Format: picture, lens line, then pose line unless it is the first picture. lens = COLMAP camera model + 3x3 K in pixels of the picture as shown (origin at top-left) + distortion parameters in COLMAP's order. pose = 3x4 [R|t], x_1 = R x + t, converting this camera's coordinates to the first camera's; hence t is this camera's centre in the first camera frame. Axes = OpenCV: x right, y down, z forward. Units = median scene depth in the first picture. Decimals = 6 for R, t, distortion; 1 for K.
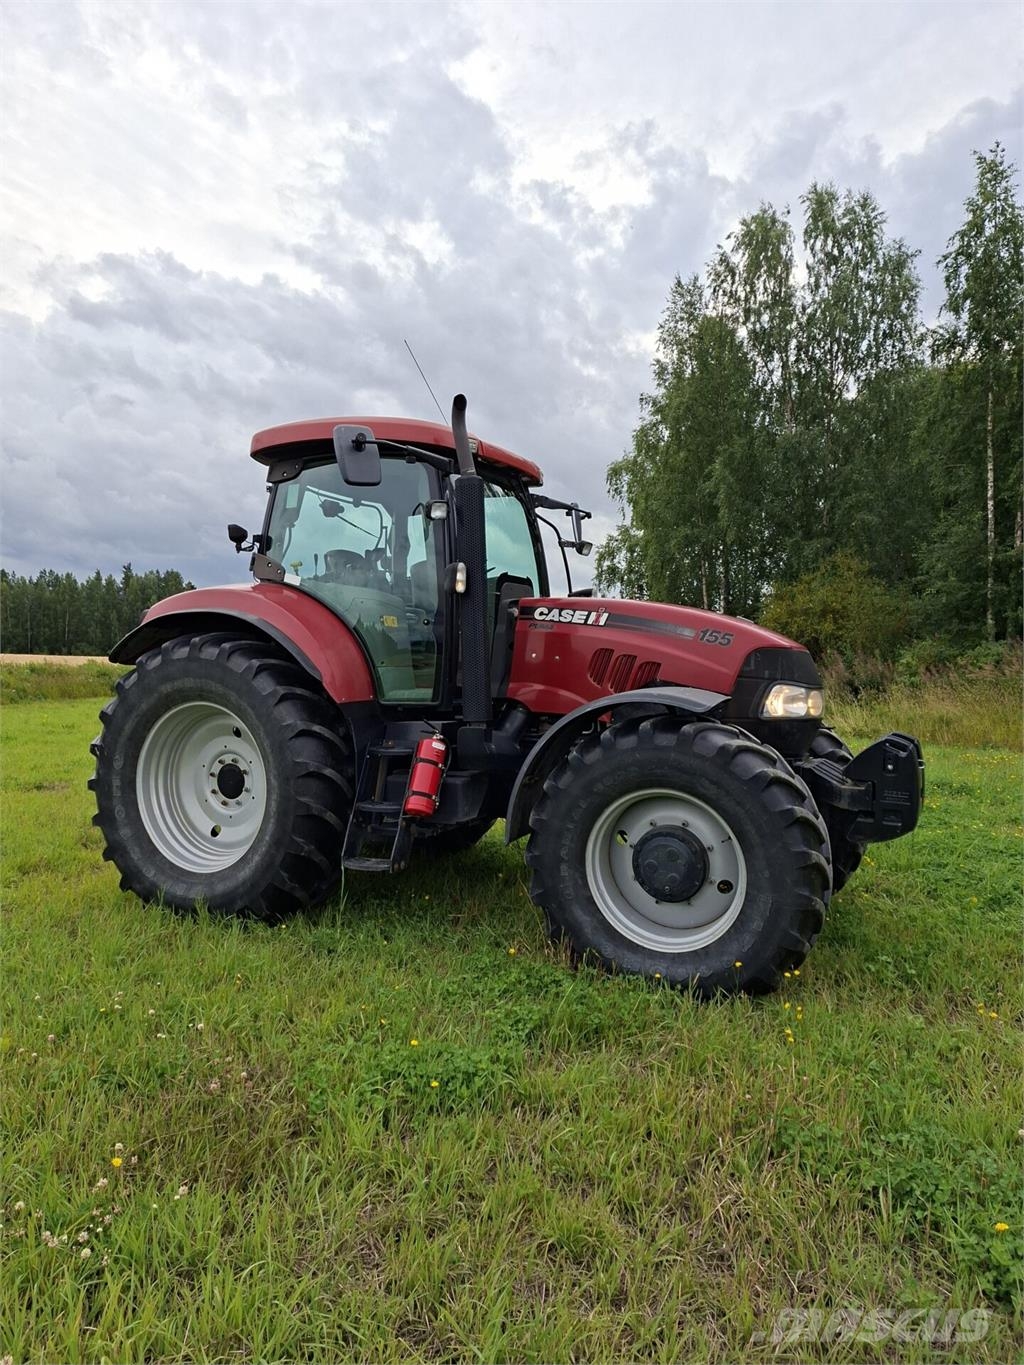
lens RADIAL K [[983.0, 0, 500.2], [0, 983.0, 677.8], [0, 0, 1]] dist [0.002075, -0.014625]
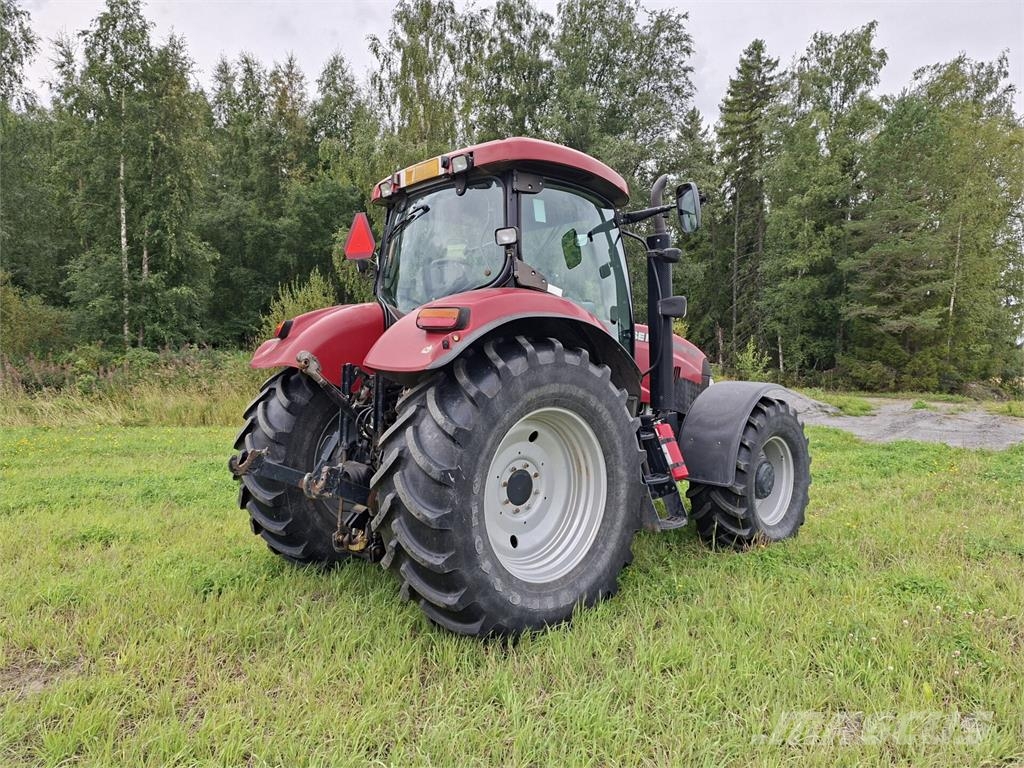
lens RADIAL K [[716.9, 0, 510.3], [0, 716.9, 380.8], [0, 0, 1]] dist [0.040512, -0.022773]
pose [[0.344374, -0.020745, 0.938603, -0.988646], [0.007970, 0.999784, 0.019173, -0.016650], [-0.938799, 0.000879, 0.344466, 0.786018]]
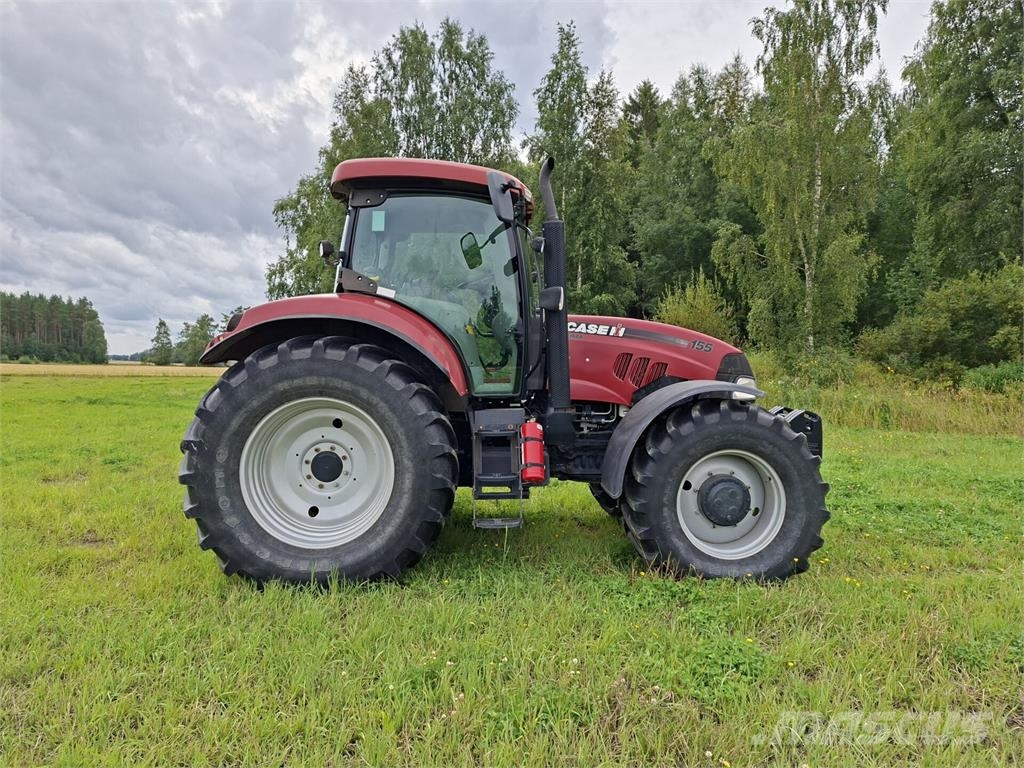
lens RADIAL K [[716.9, 0, 515.2], [0, 716.9, 385.8], [0, 0, 1]] dist [0.040512, -0.022773]
pose [[0.876638, -0.015255, 0.480909, -0.501035], [0.004872, 0.999727, 0.022832, -0.006933], [-0.481126, -0.017673, 0.876473, 0.167288]]
